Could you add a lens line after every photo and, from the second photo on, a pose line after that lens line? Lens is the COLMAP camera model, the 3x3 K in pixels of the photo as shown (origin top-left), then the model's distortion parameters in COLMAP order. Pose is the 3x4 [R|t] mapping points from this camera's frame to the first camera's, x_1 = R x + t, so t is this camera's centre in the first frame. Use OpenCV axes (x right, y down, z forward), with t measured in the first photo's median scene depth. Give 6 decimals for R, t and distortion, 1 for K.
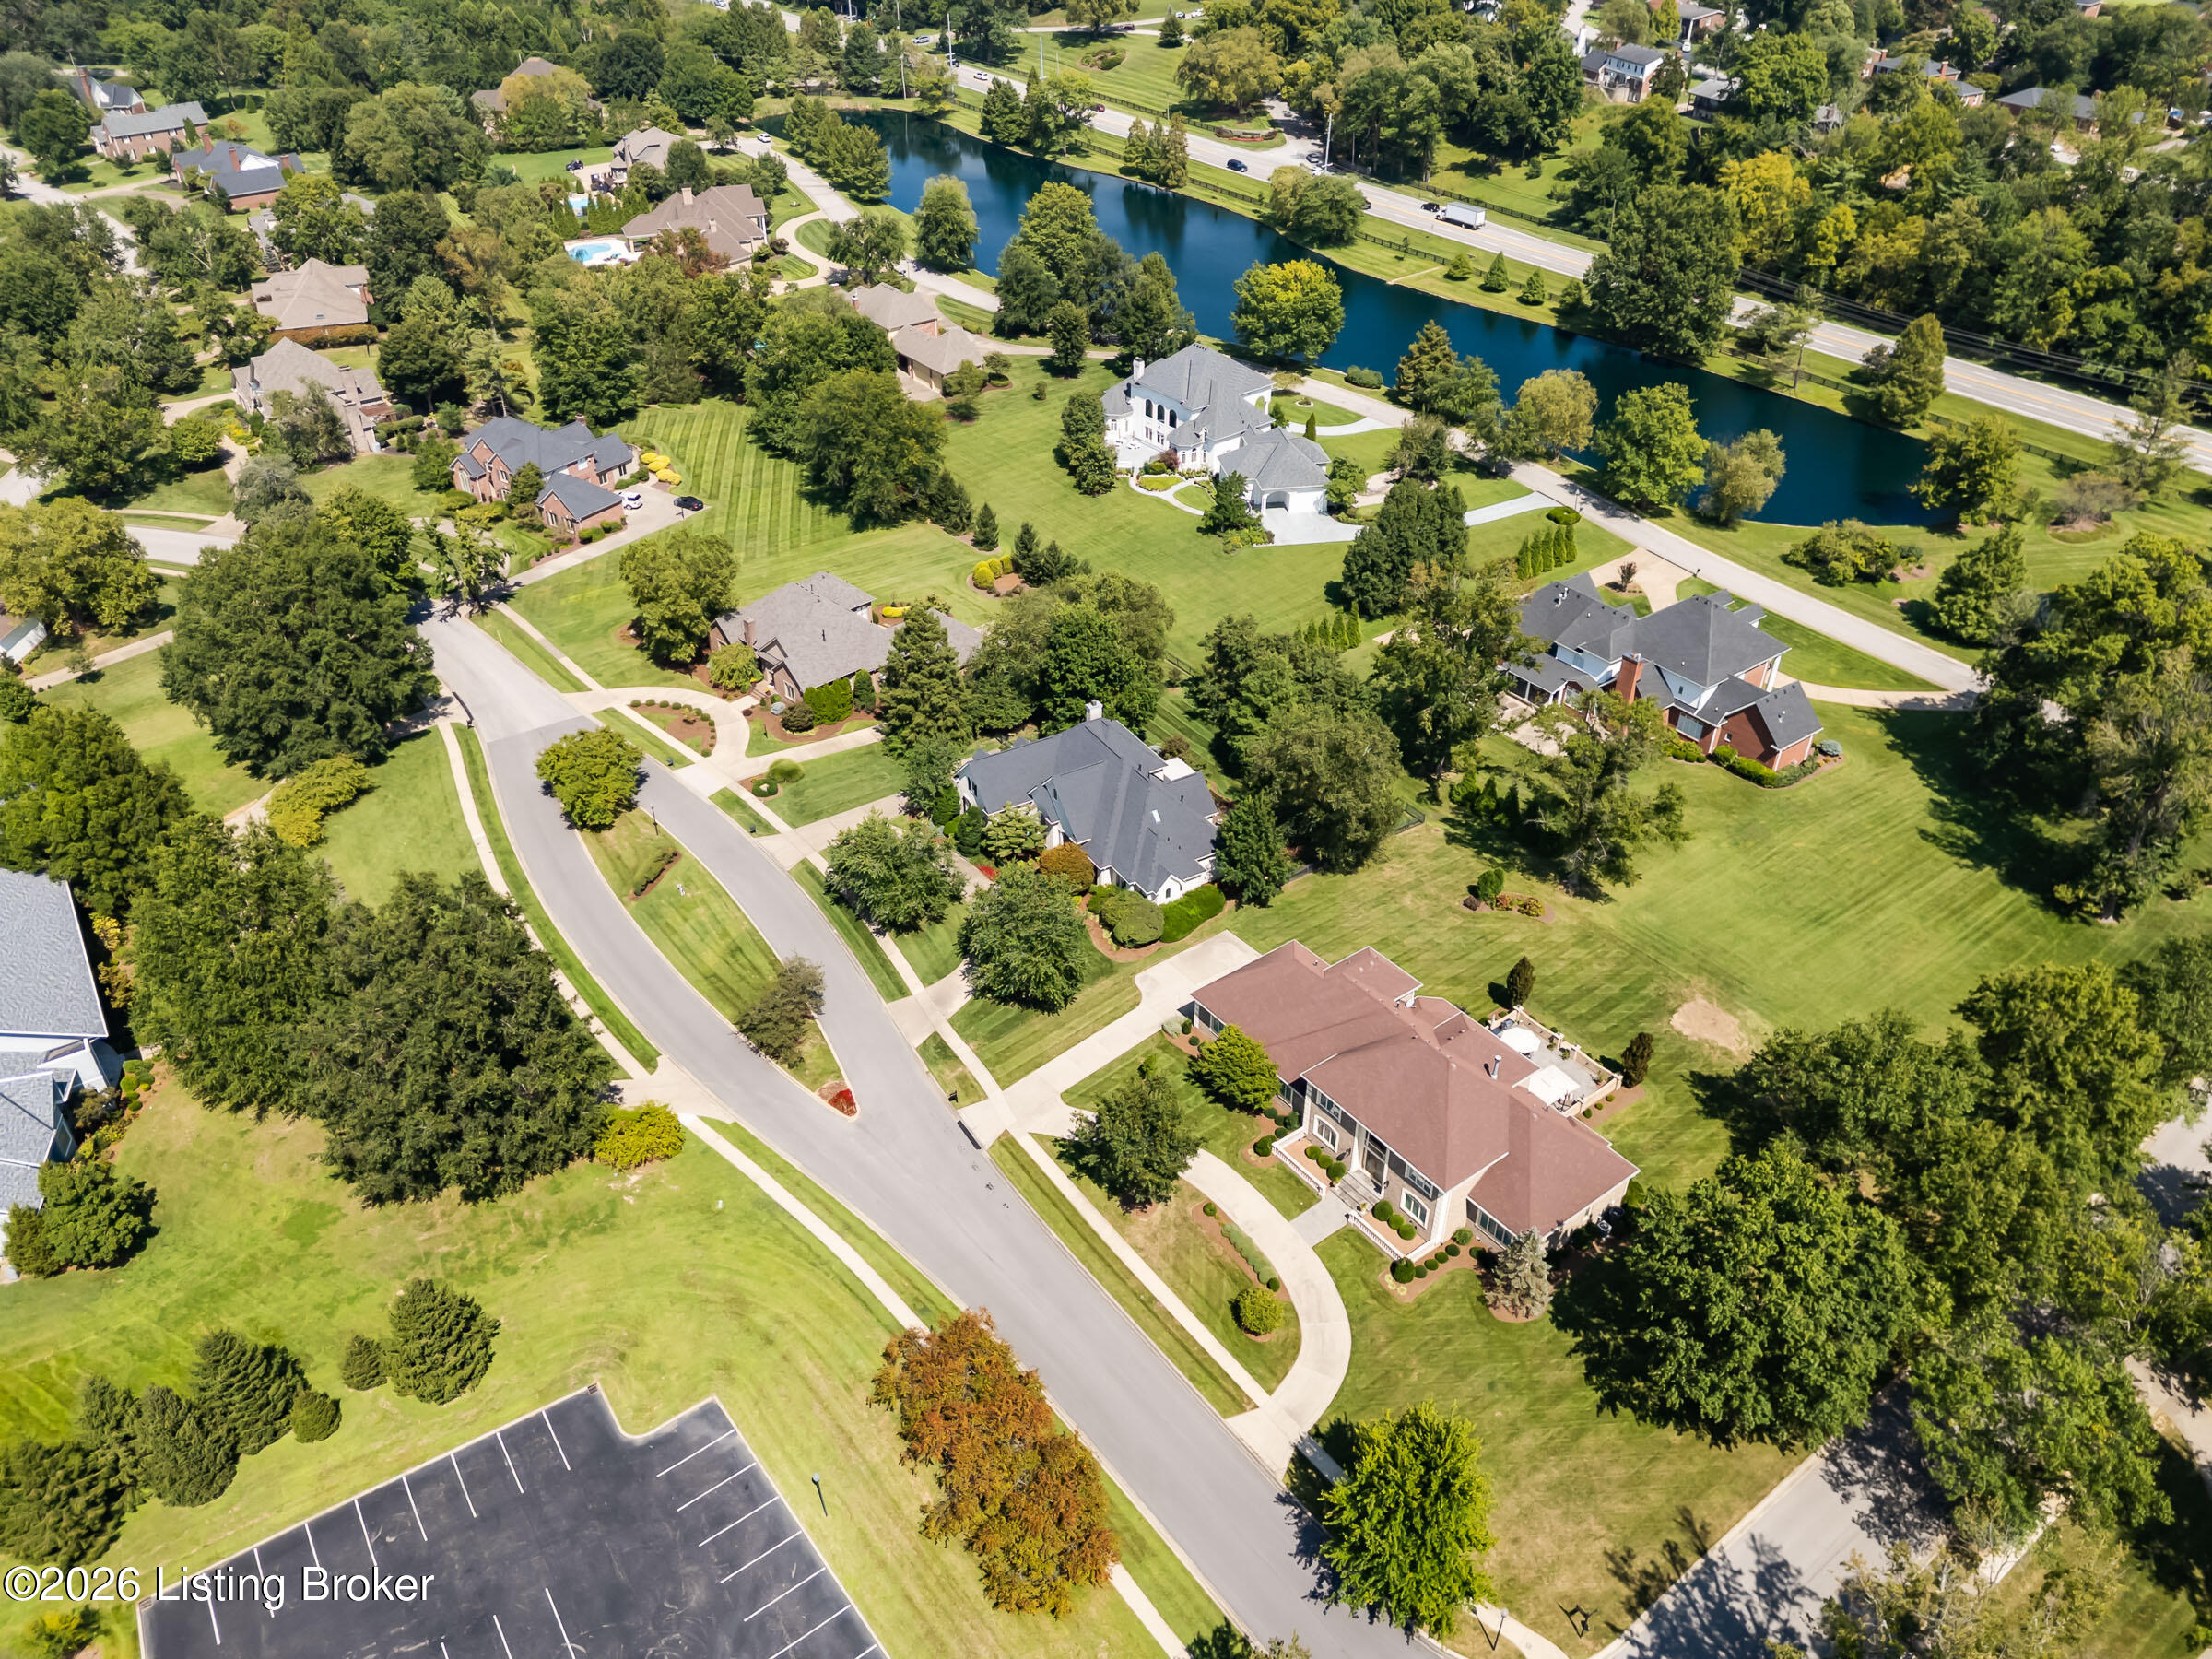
lens RADIAL K [[1666.1, 0, 1073.6], [0, 1666.1, 825.2], [0, 0, 1]] dist [0.082988, -0.061024]
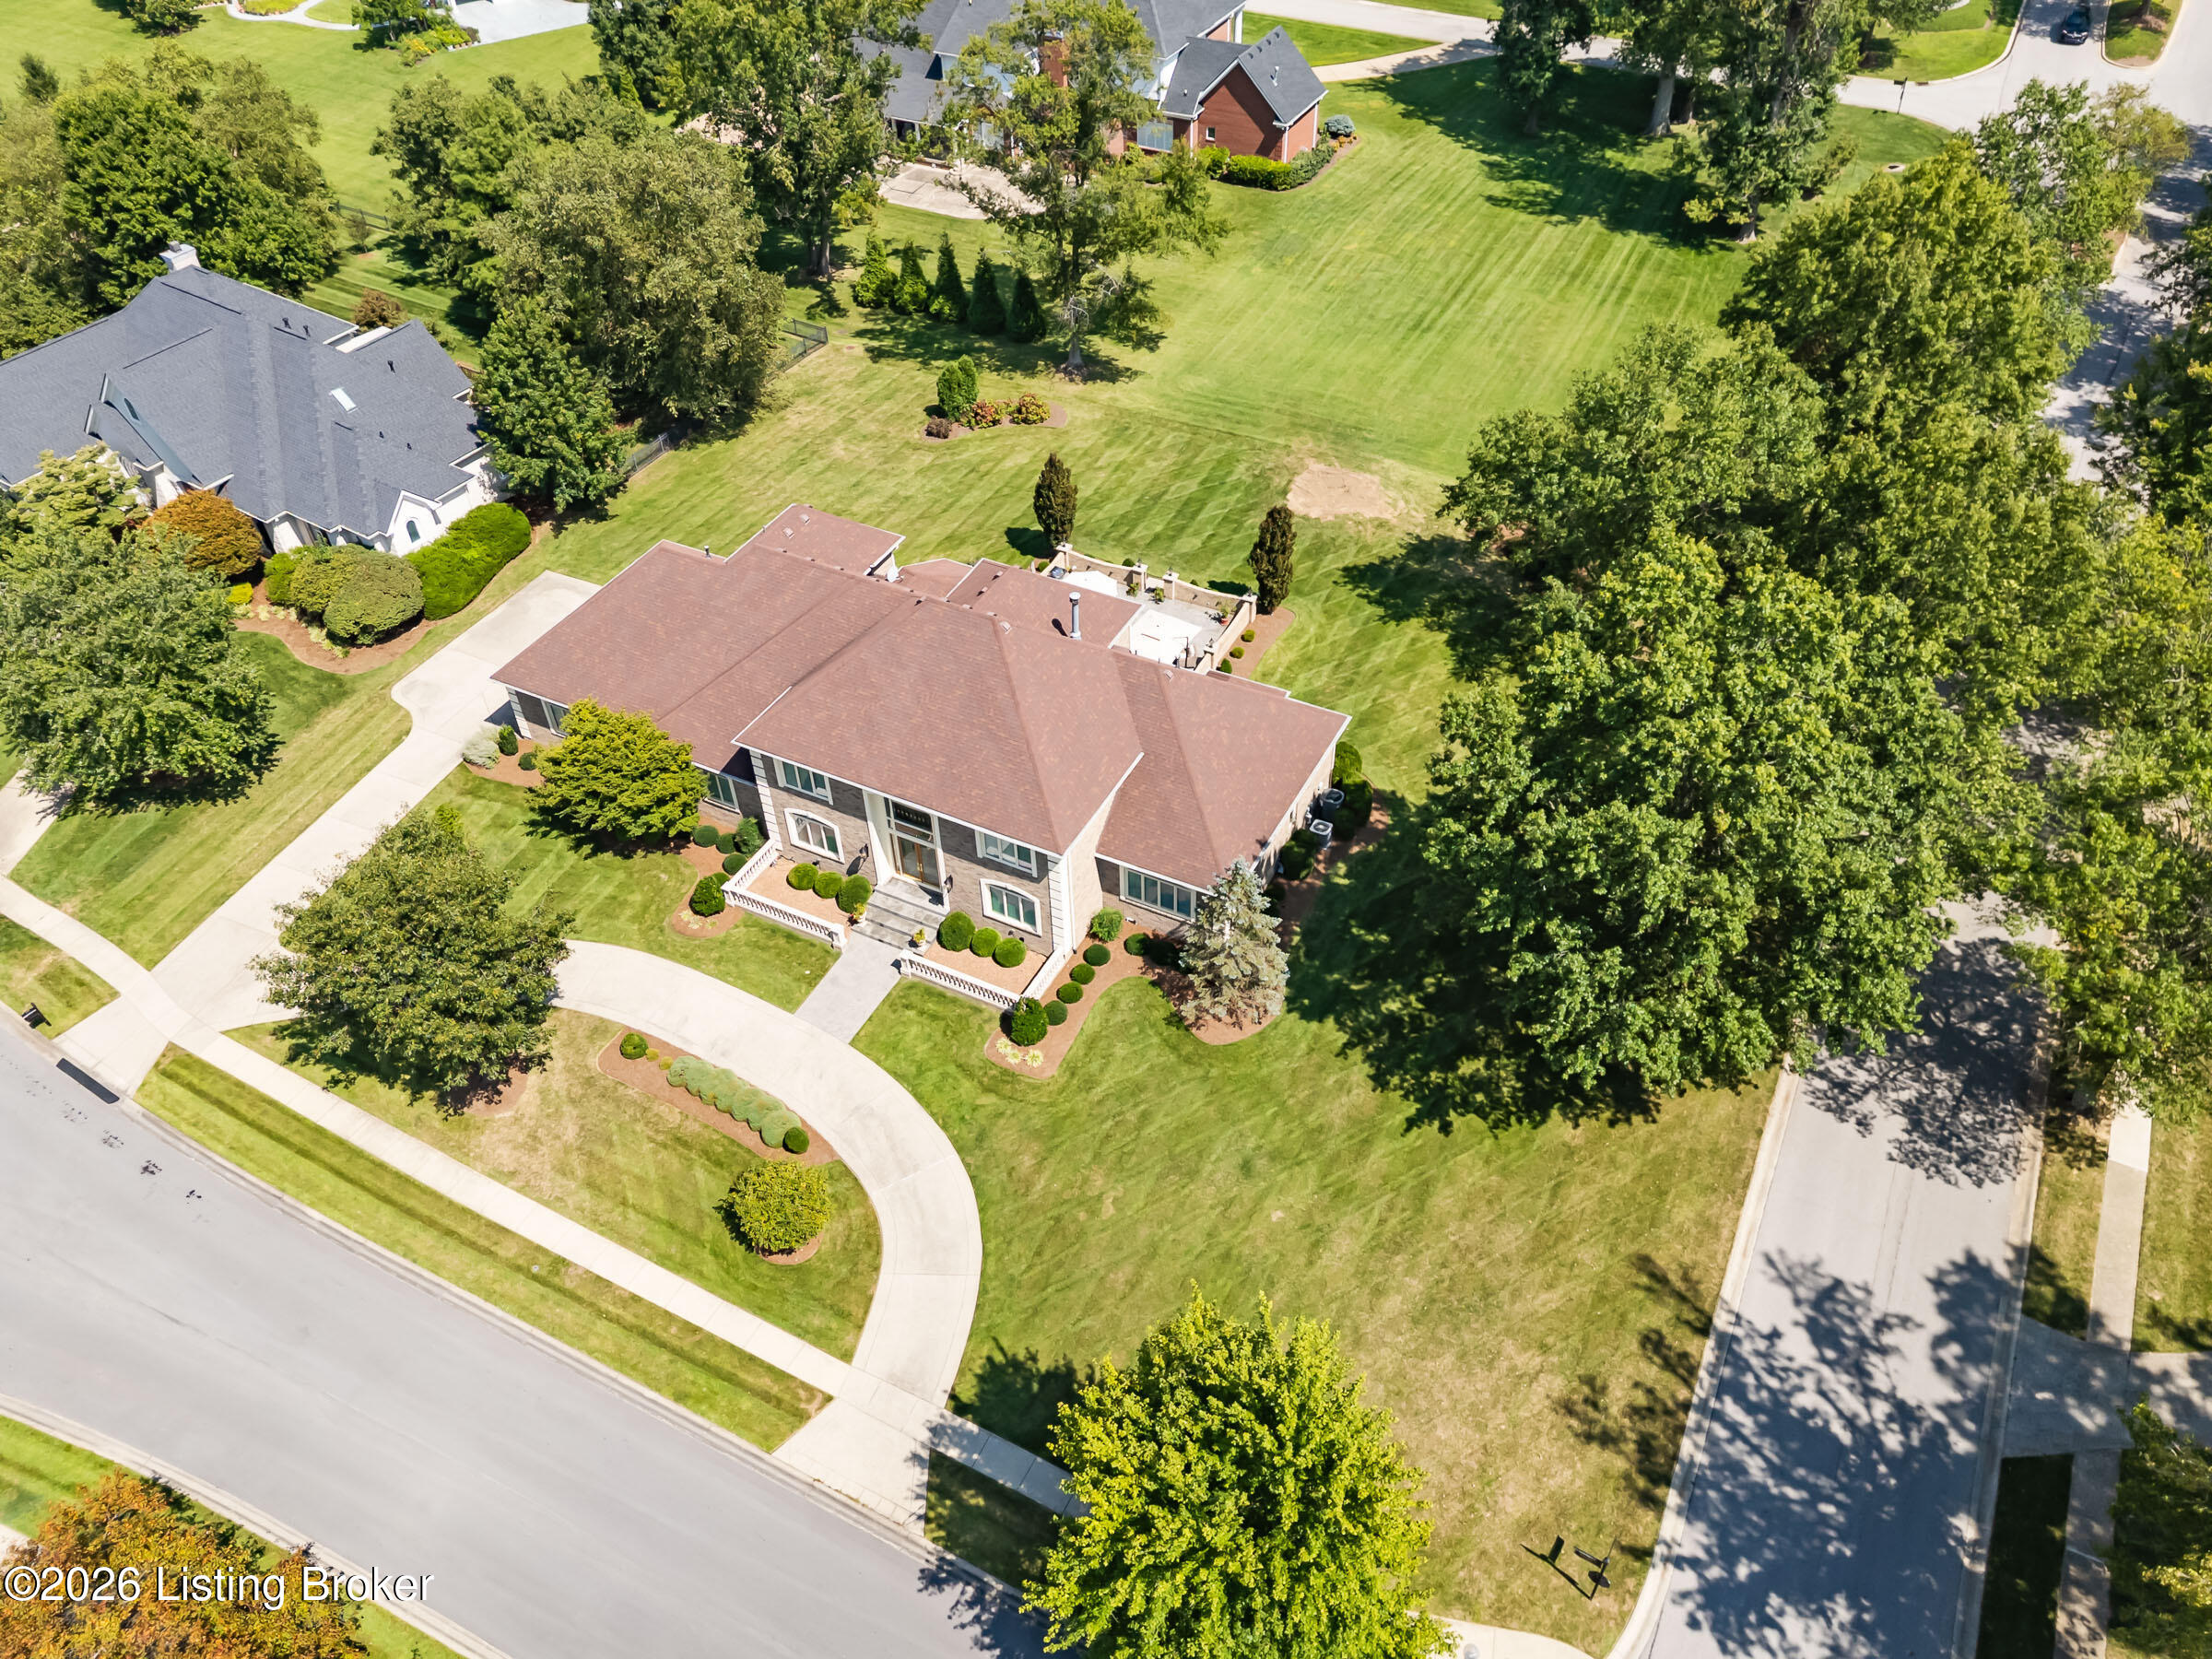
lens RADIAL K [[1666.1, 0, 1097.3], [0, 1666.1, 827.3], [0, 0, 1]] dist [0.082988, -0.061024]
pose [[0.903094, -0.309221, 0.297998, 0.071262], [0.269466, 0.948343, 0.167431, 0.111332], [-0.334378, -0.070906, 0.939768, 0.449187]]
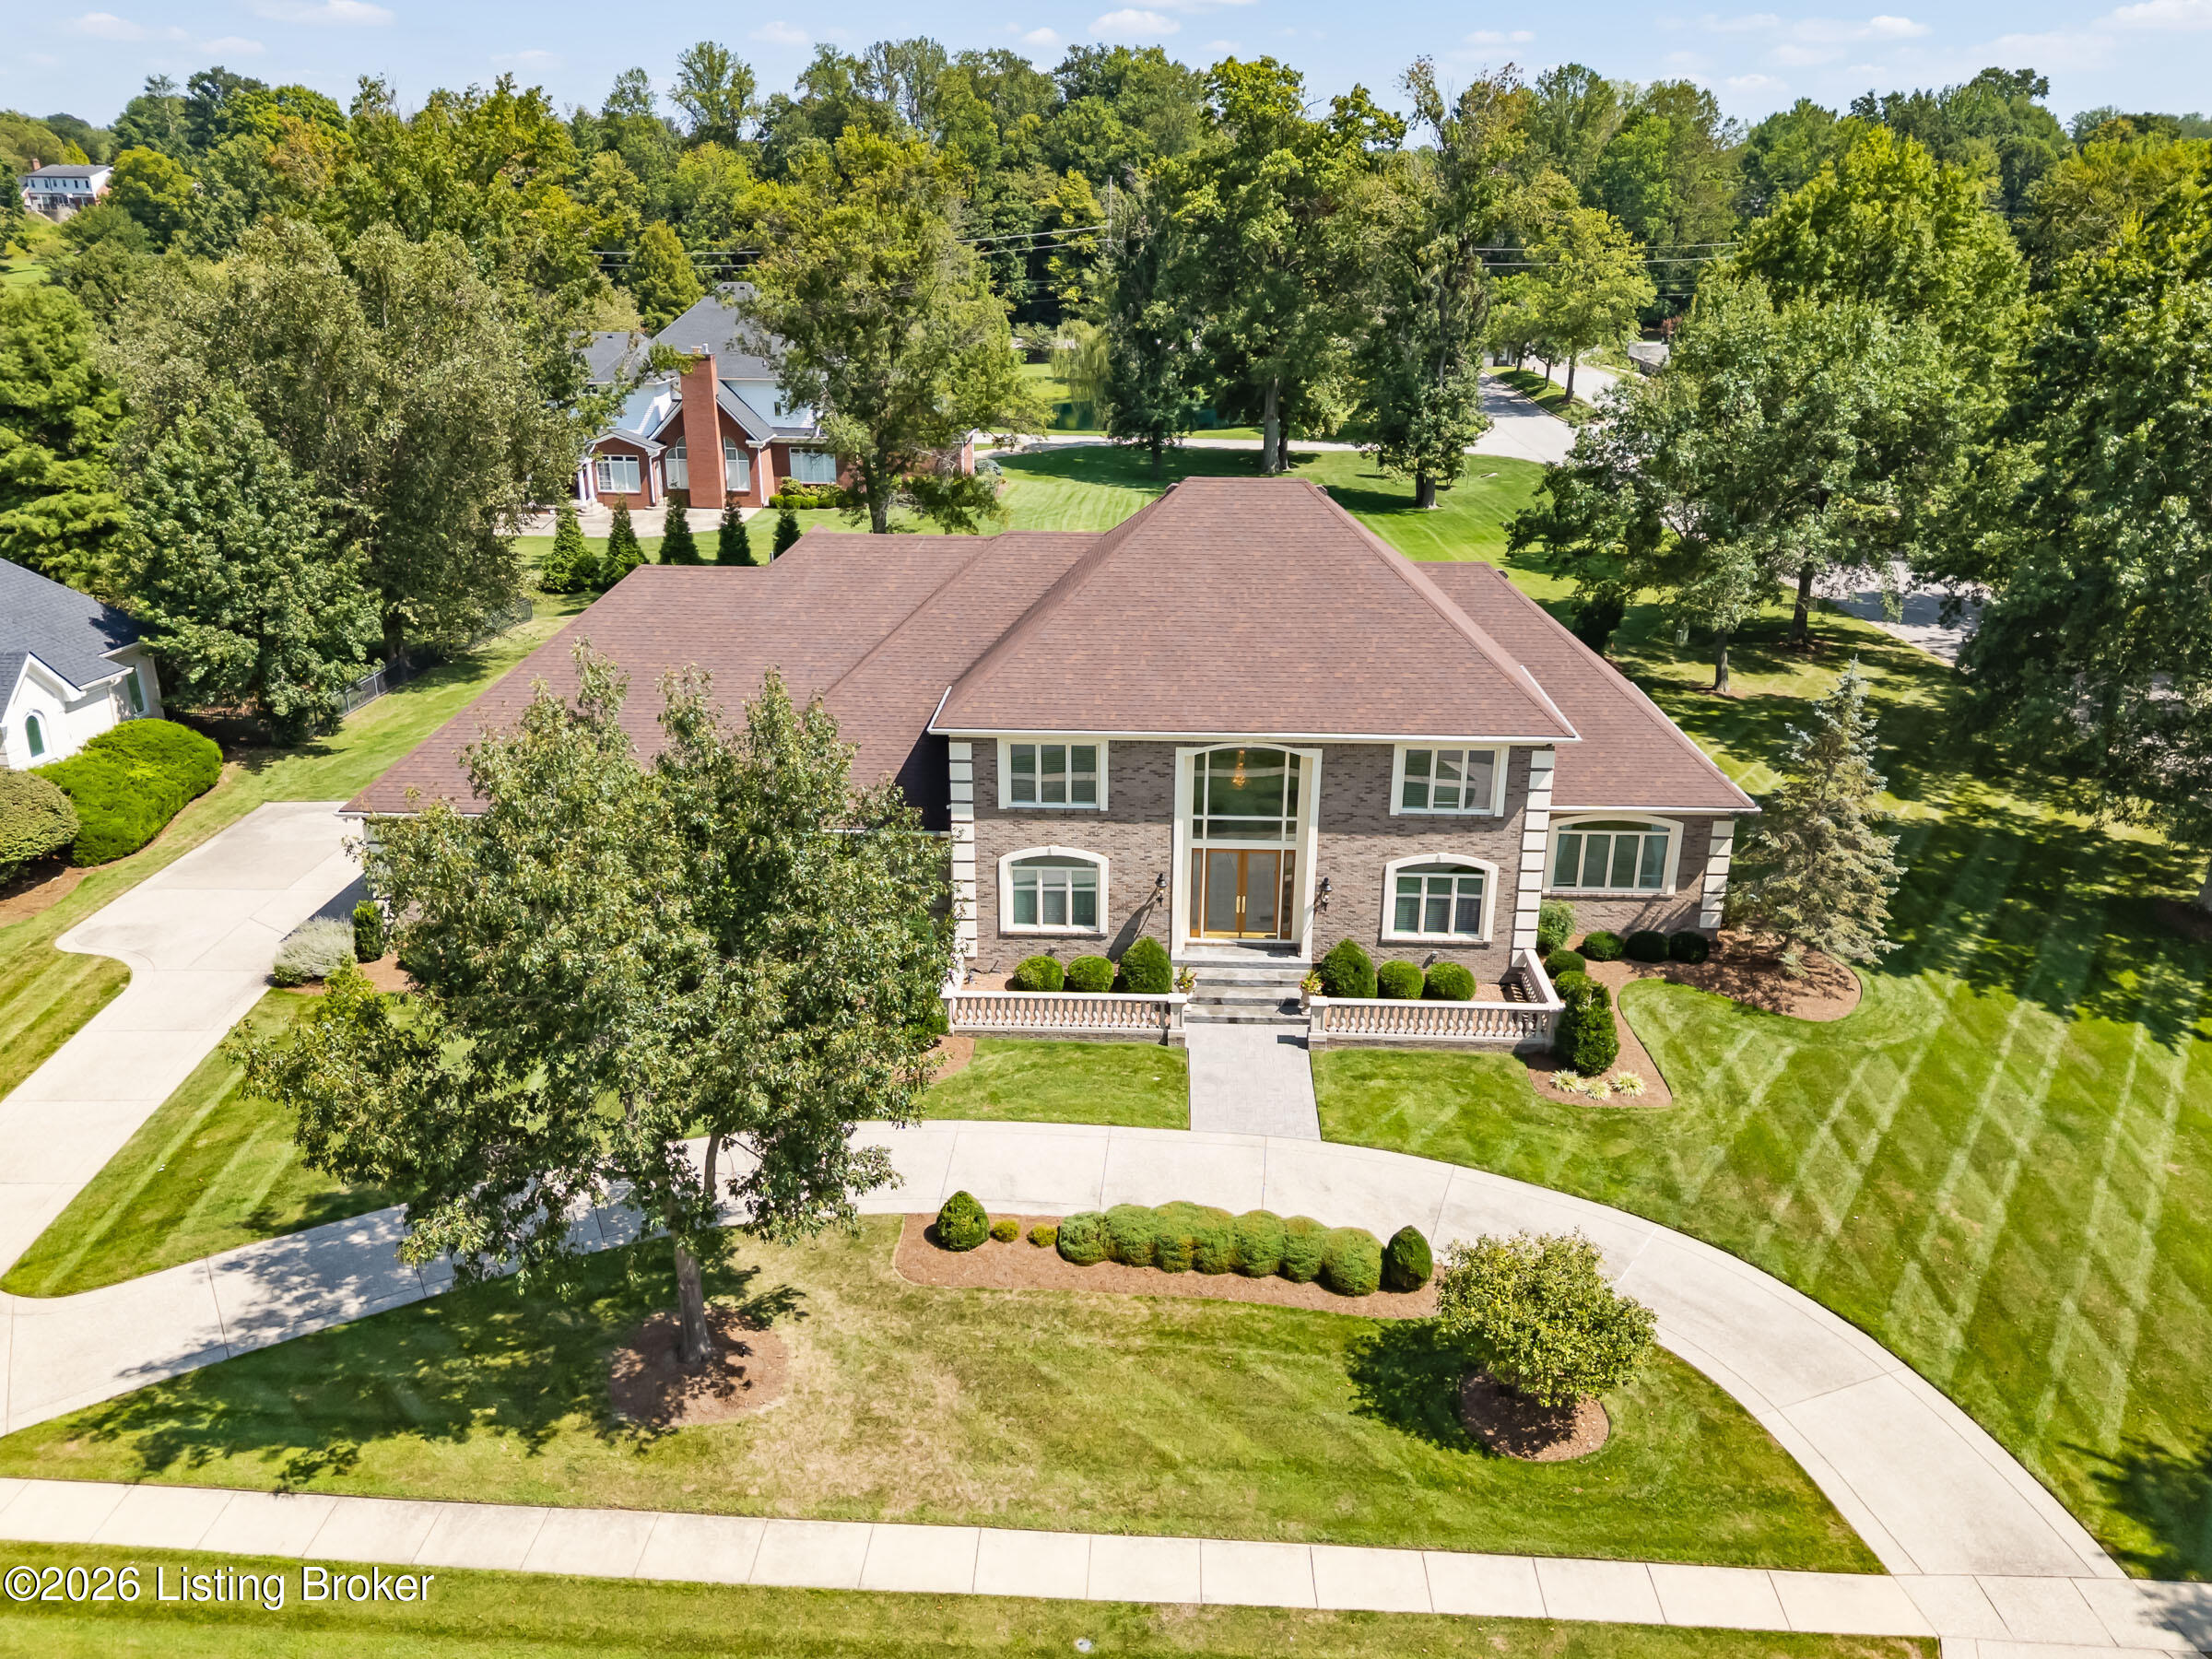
lens RADIAL K [[1666.1, 0, 1122.7], [0, 1666.1, 813.2], [0, 0, 1]] dist [0.082988, -0.061024]
pose [[0.620789, -0.256627, 0.740785, -0.065385], [0.448764, 0.891107, -0.067368, 0.186858], [-0.642831, 0.374259, 0.668355, 0.735426]]
